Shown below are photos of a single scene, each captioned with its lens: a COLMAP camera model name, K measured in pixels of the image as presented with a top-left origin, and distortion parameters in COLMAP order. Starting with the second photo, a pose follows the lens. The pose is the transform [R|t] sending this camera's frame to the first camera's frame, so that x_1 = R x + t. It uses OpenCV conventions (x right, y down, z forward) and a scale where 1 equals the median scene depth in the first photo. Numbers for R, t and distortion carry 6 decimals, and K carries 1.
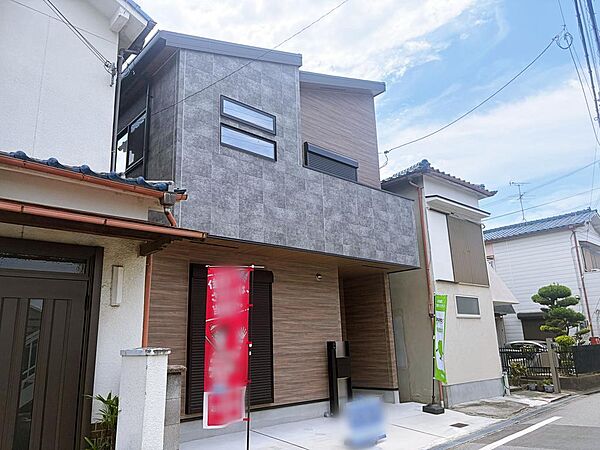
lens RADIAL K [[448.0, 0, 300.0], [0, 448.0, 225.0], [0, 0, 1]] dist [0.055418, -0.073523]
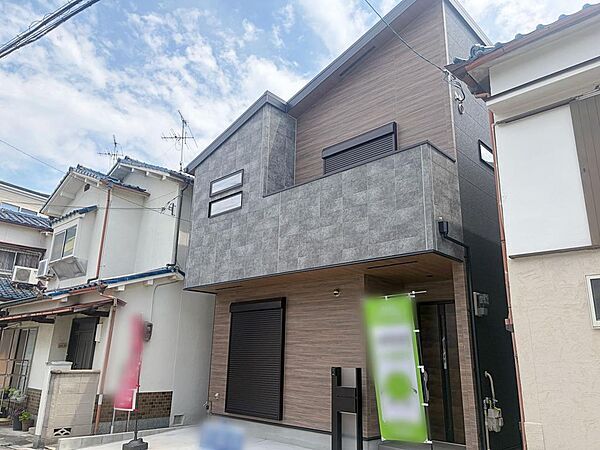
lens RADIAL K [[468.0, 0, 300.0], [0, 468.0, 225.0], [0, 0, 1]] dist [0.049356, -0.070637]
pose [[0.062854, -0.251655, -0.965774, 1.062172], [0.222646, 0.946836, -0.232230, 0.207680], [0.972871, -0.200429, 0.115543, 0.938345]]
